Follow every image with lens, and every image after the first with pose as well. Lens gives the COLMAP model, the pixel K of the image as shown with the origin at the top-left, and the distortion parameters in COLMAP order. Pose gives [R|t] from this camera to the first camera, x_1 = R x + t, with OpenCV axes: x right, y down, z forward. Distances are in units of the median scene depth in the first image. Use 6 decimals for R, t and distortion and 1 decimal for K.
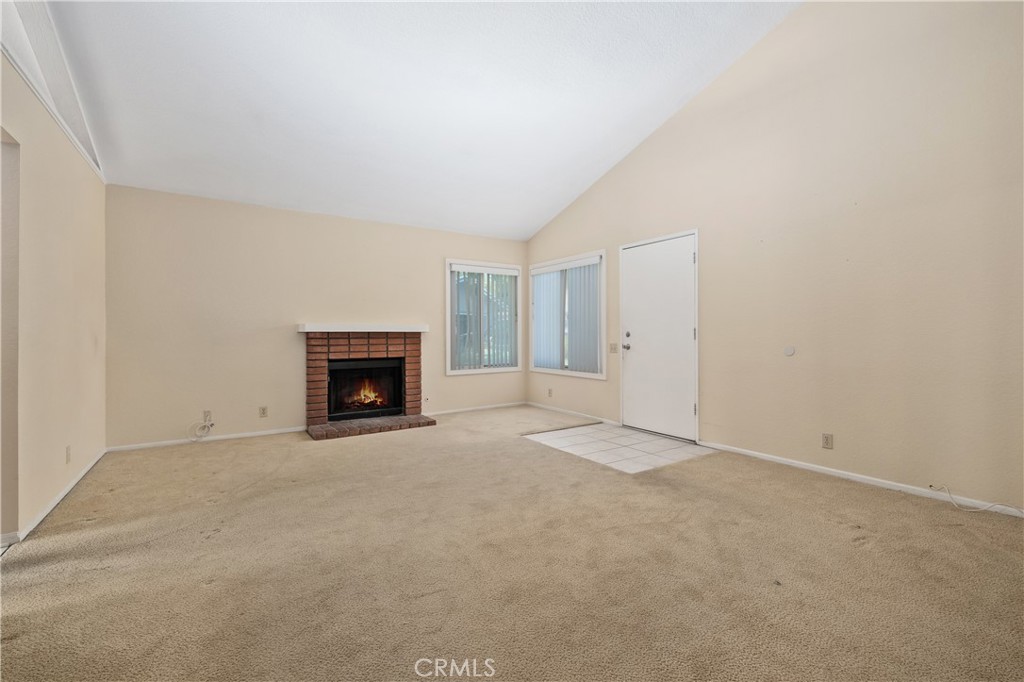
lens RADIAL K [[432.1, 0, 525.0], [0, 432.1, 335.0], [0, 0, 1]] dist [-0.000408, -0.000387]
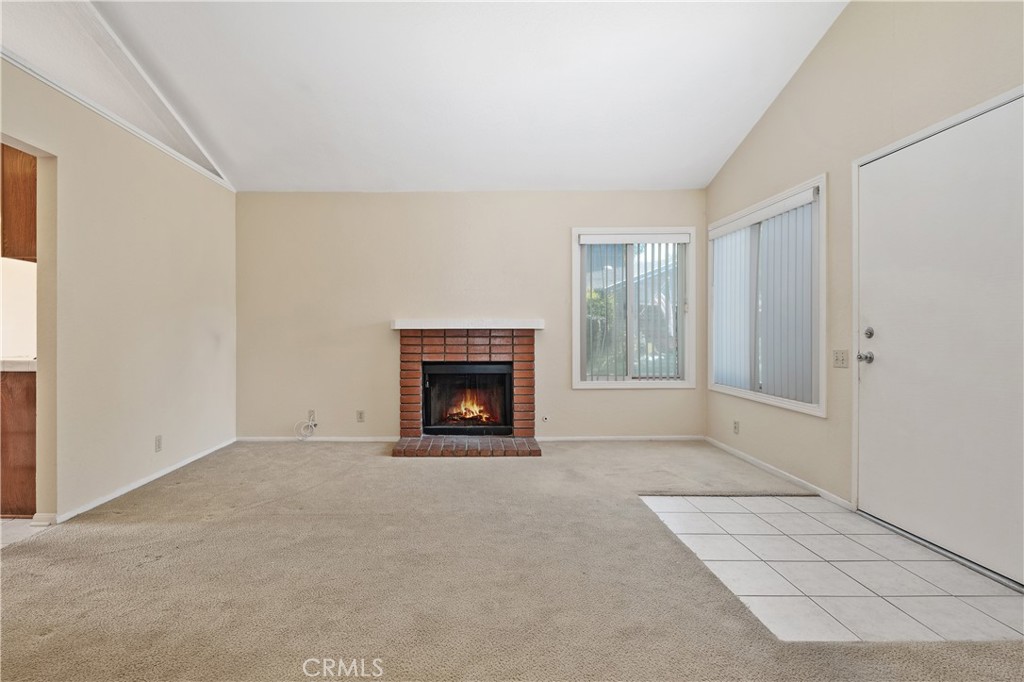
lens RADIAL K [[490.0, 0, 482.1], [0, 490.0, 335.6], [0, 0, 1]] dist [-0.003786, -0.001250]
pose [[0.826838, 0.005434, -0.562414, 0.181723], [-0.001718, 0.999973, 0.007137, -0.001647], [0.562438, -0.004935, 0.826825, 0.267922]]
